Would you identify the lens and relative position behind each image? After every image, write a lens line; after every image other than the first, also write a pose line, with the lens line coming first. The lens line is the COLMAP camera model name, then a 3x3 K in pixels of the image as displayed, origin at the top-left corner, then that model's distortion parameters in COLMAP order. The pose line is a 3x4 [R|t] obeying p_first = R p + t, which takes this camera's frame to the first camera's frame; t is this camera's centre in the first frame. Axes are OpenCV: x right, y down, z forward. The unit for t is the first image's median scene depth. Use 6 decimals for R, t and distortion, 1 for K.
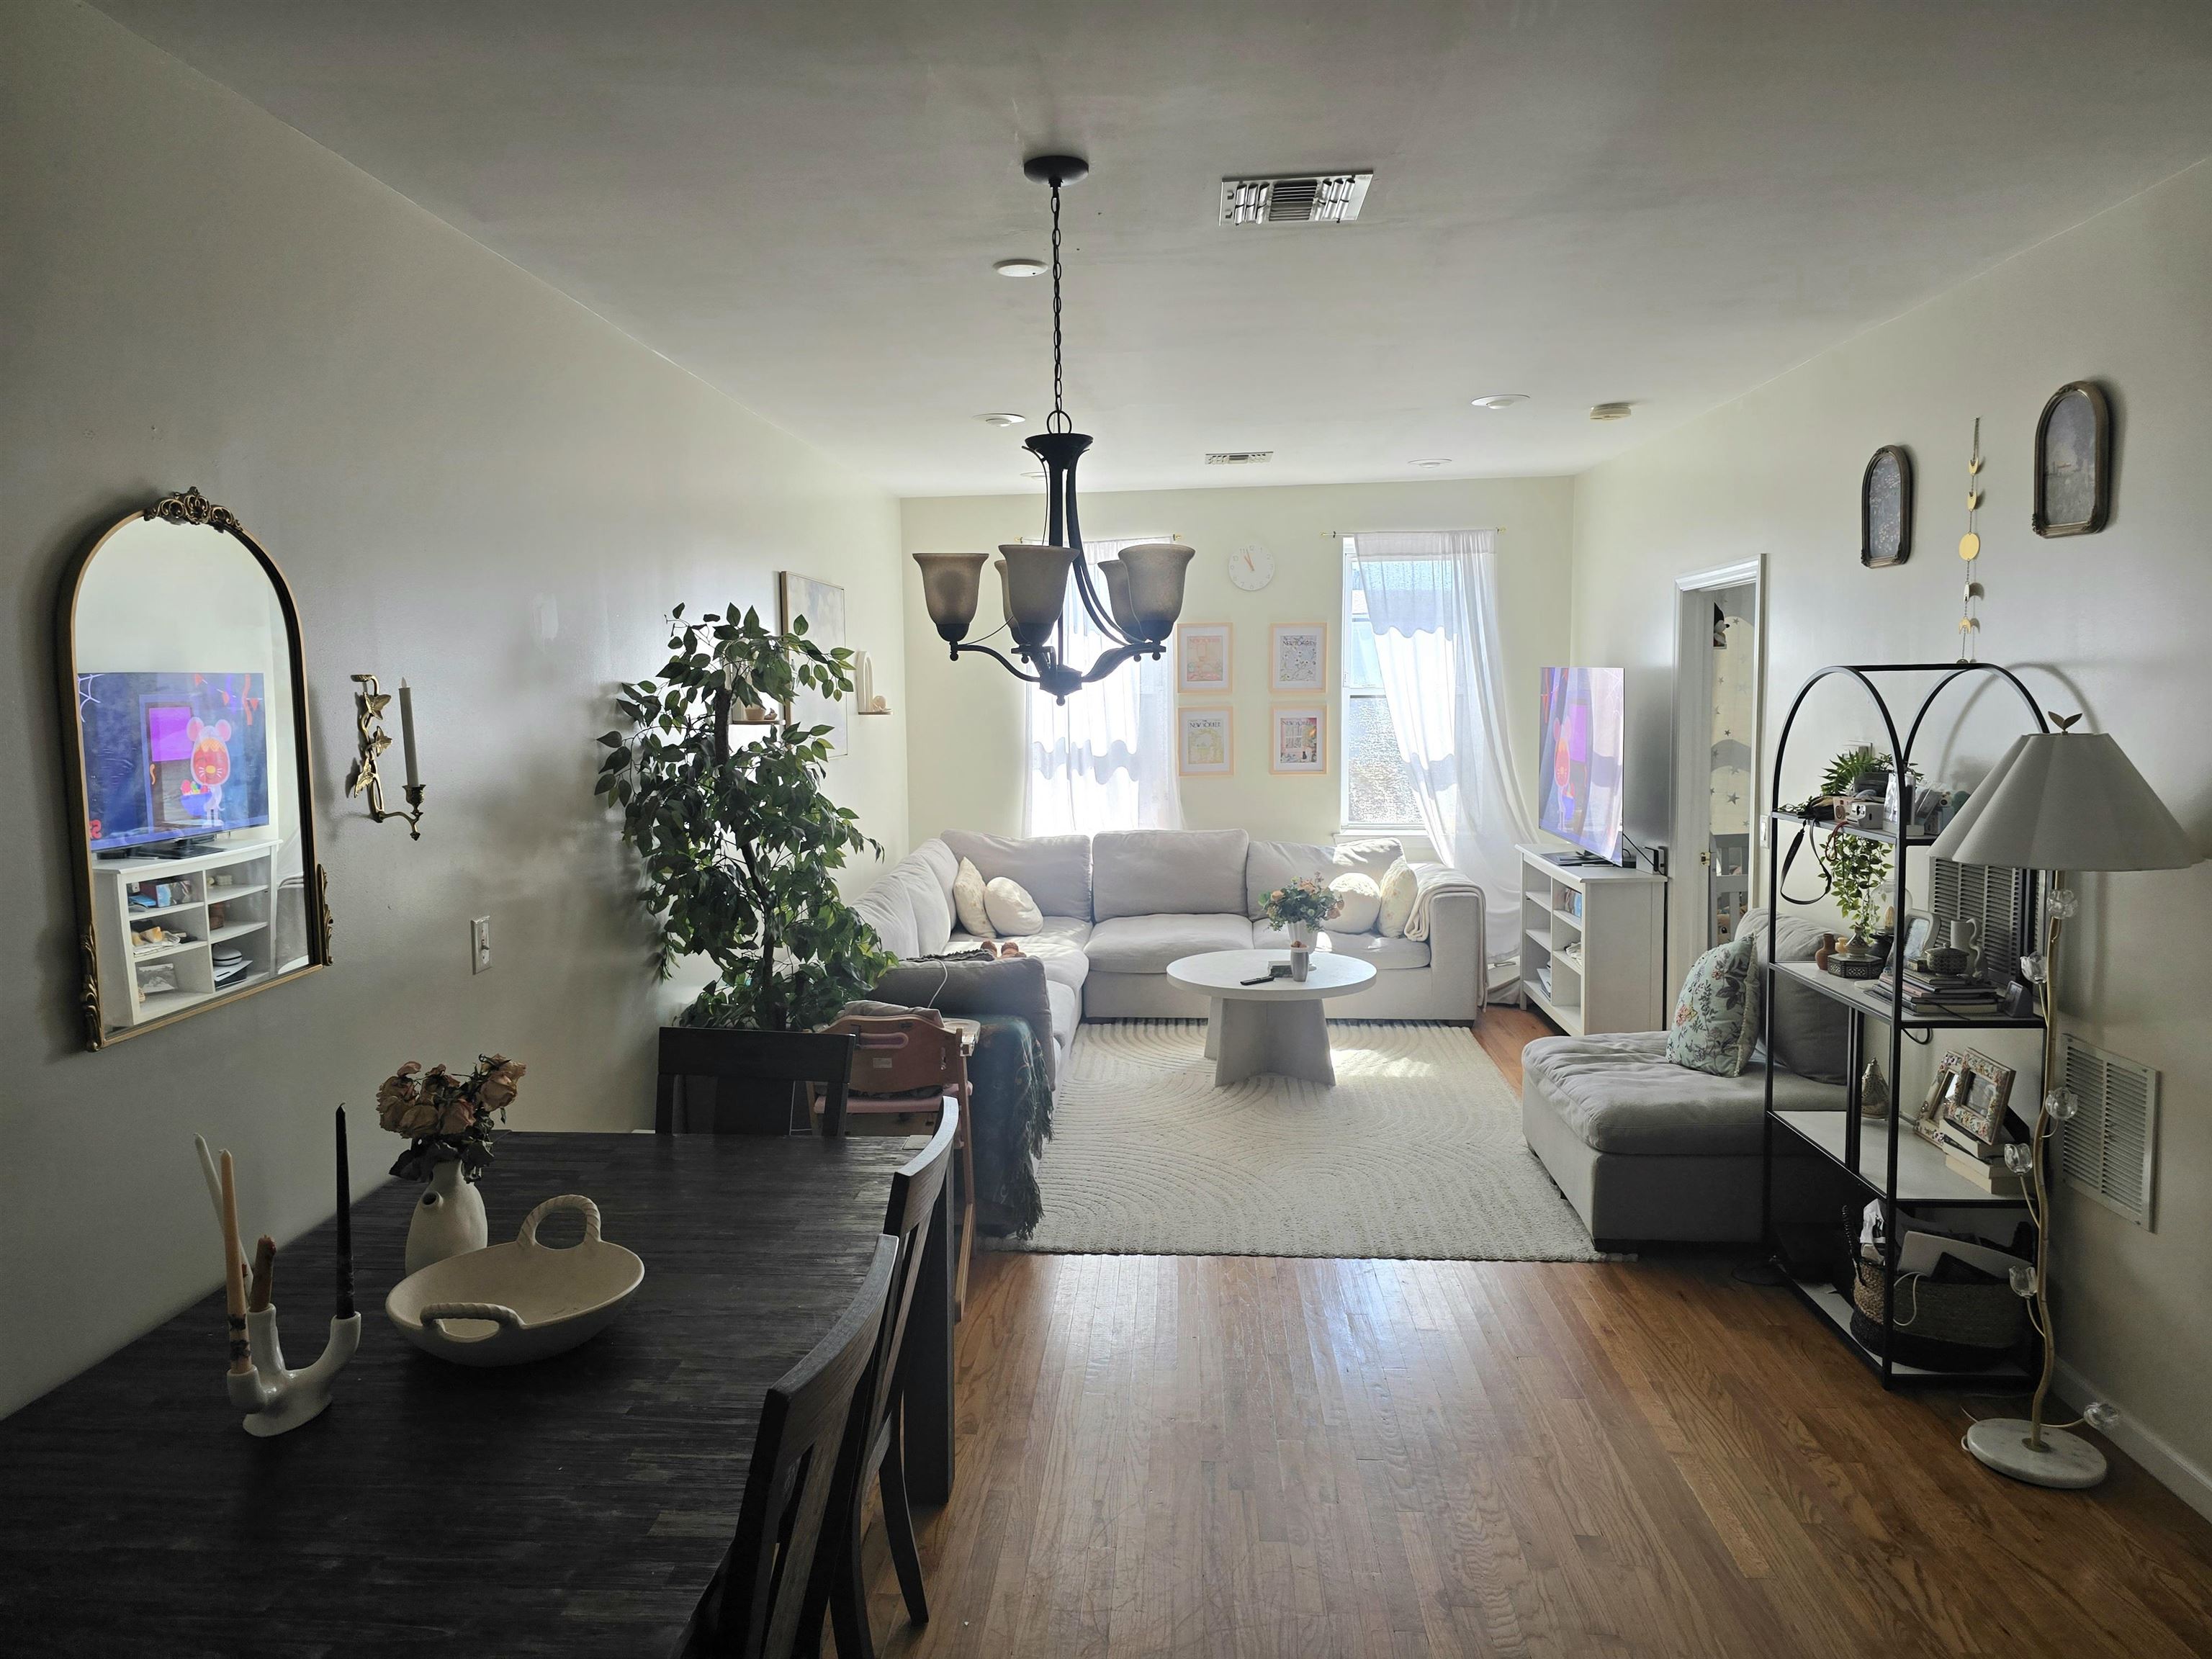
lens RADIAL K [[1485.8, 0, 1100.4], [0, 1485.8, 821.7], [0, 0, 1]] dist [0.060170, -0.054083]
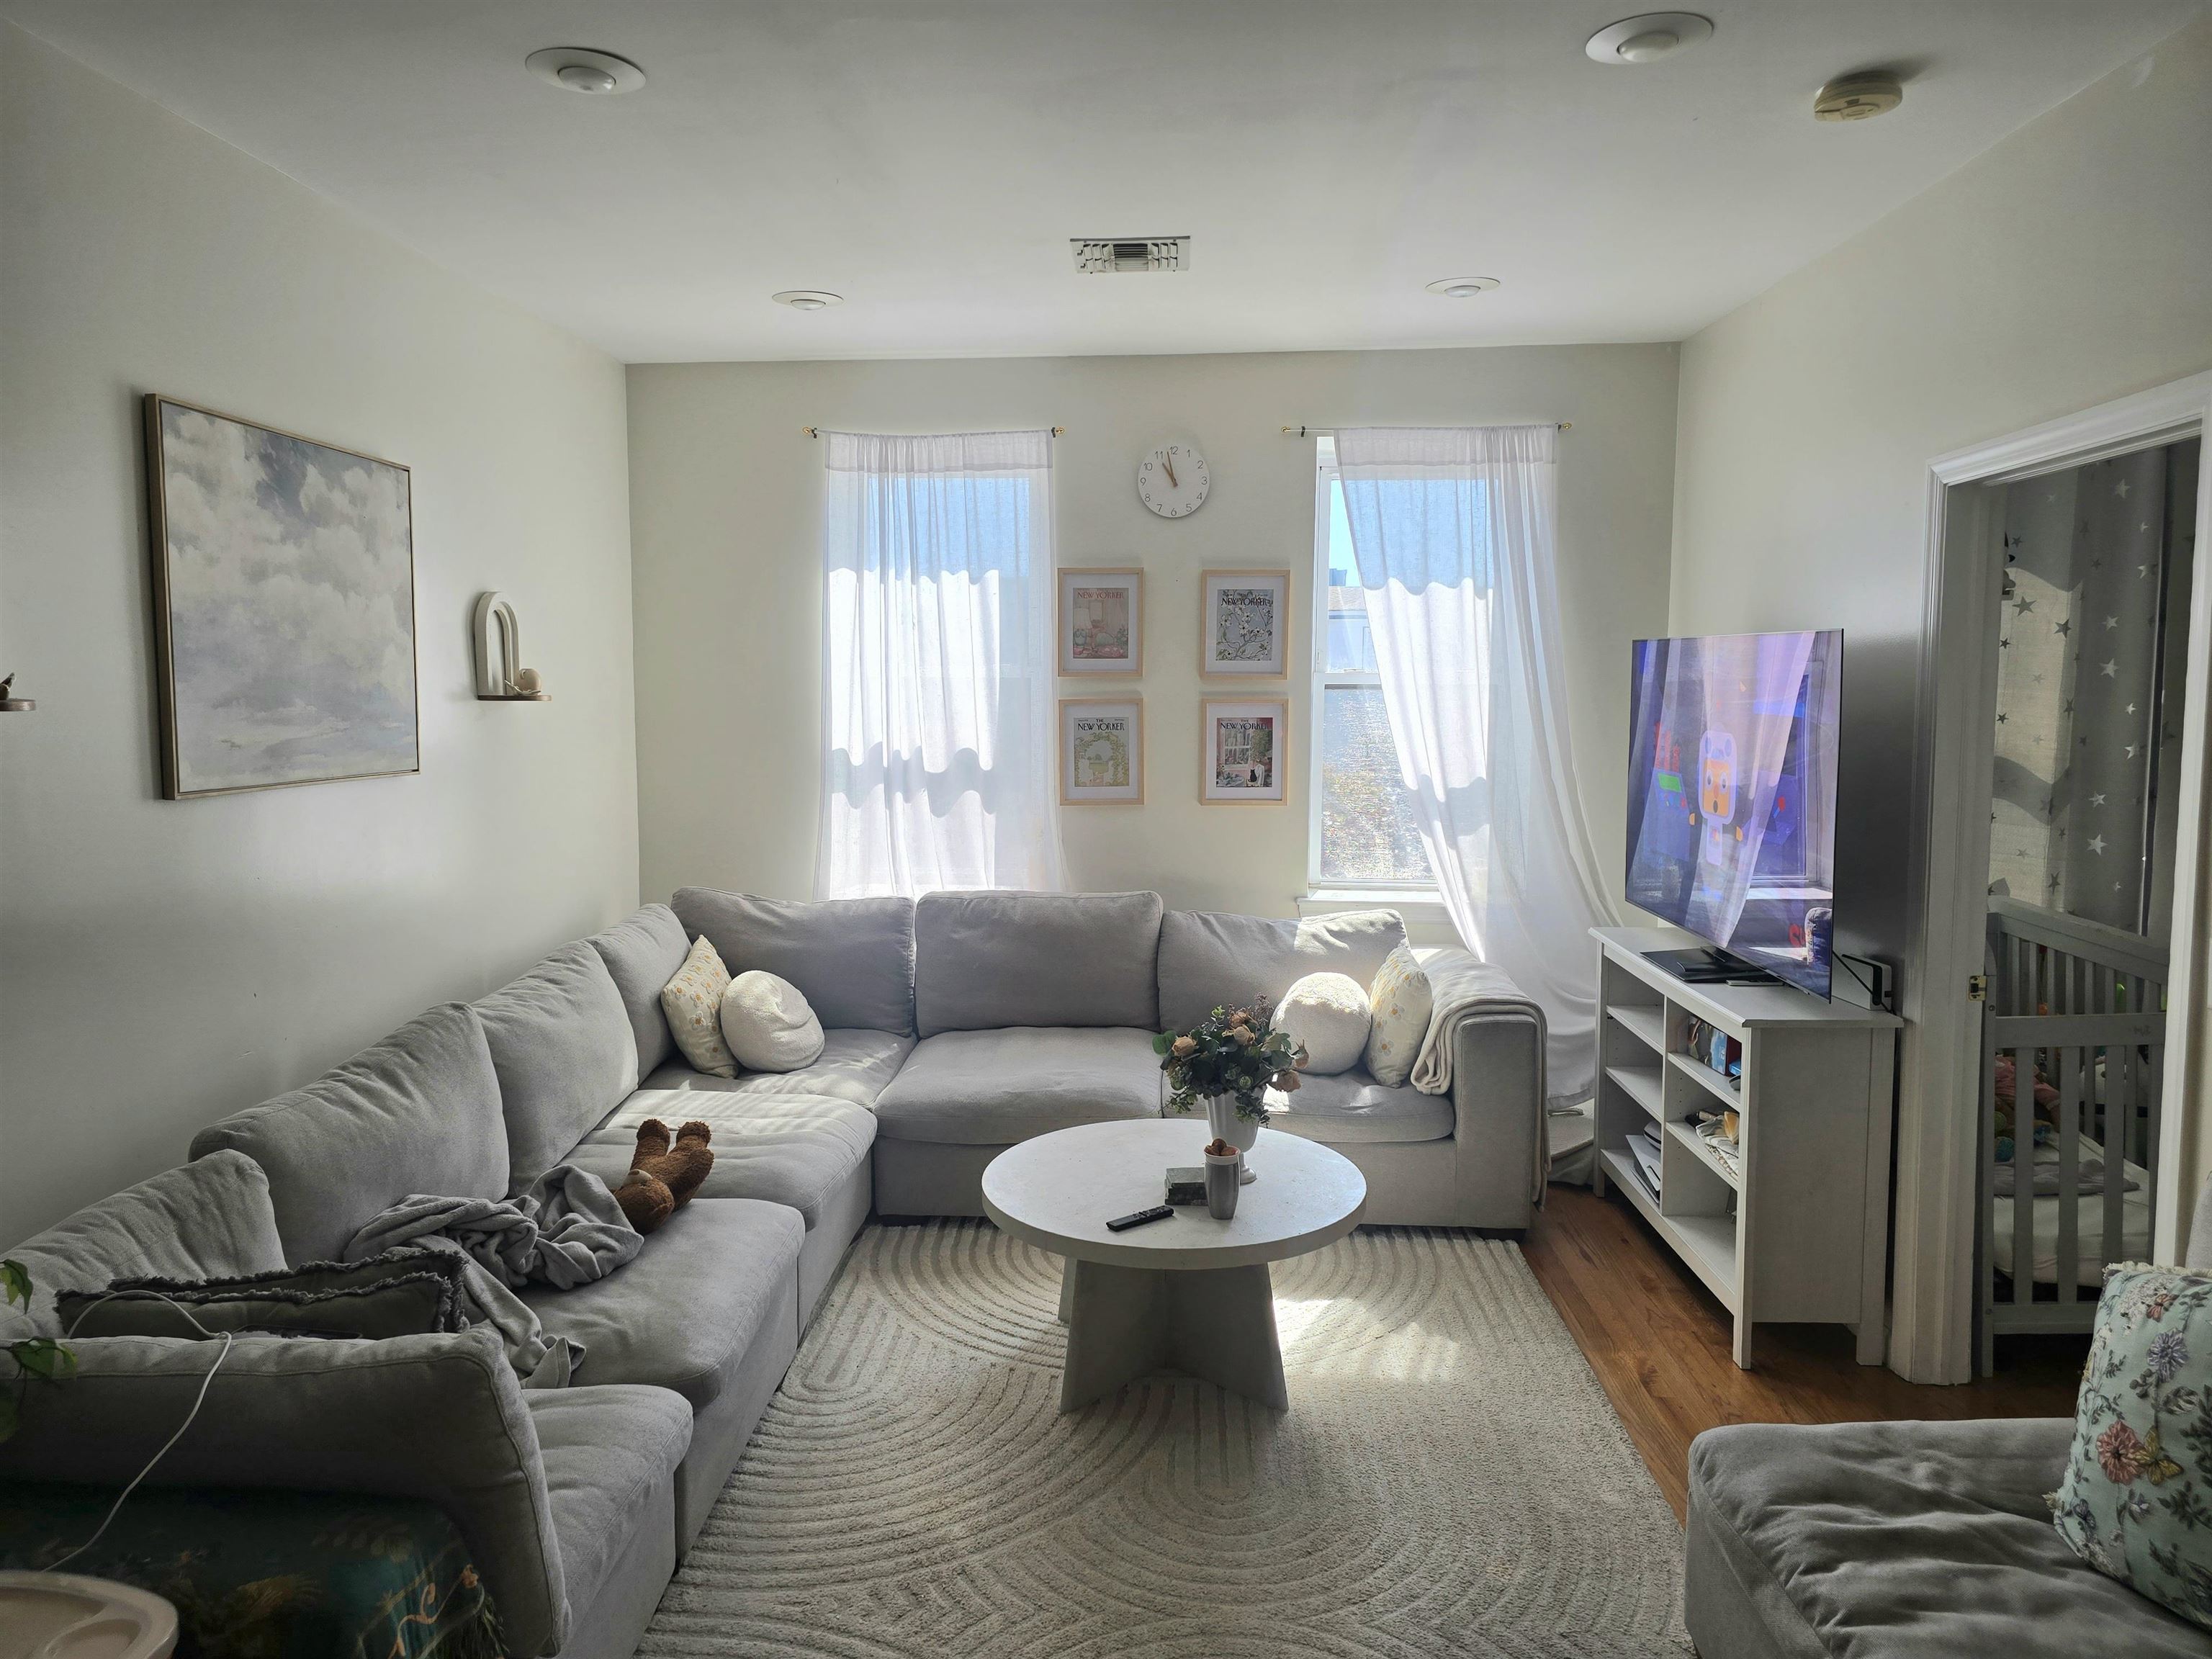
lens RADIAL K [[1485.8, 0, 1109.5], [0, 1485.8, 830.3], [0, 0, 1]] dist [0.060170, -0.054083]
pose [[0.999722, 0.010425, 0.021147, 0.067016], [-0.010546, 0.999929, 0.005589, -0.026024], [-0.021087, -0.005810, 0.999761, 0.388545]]
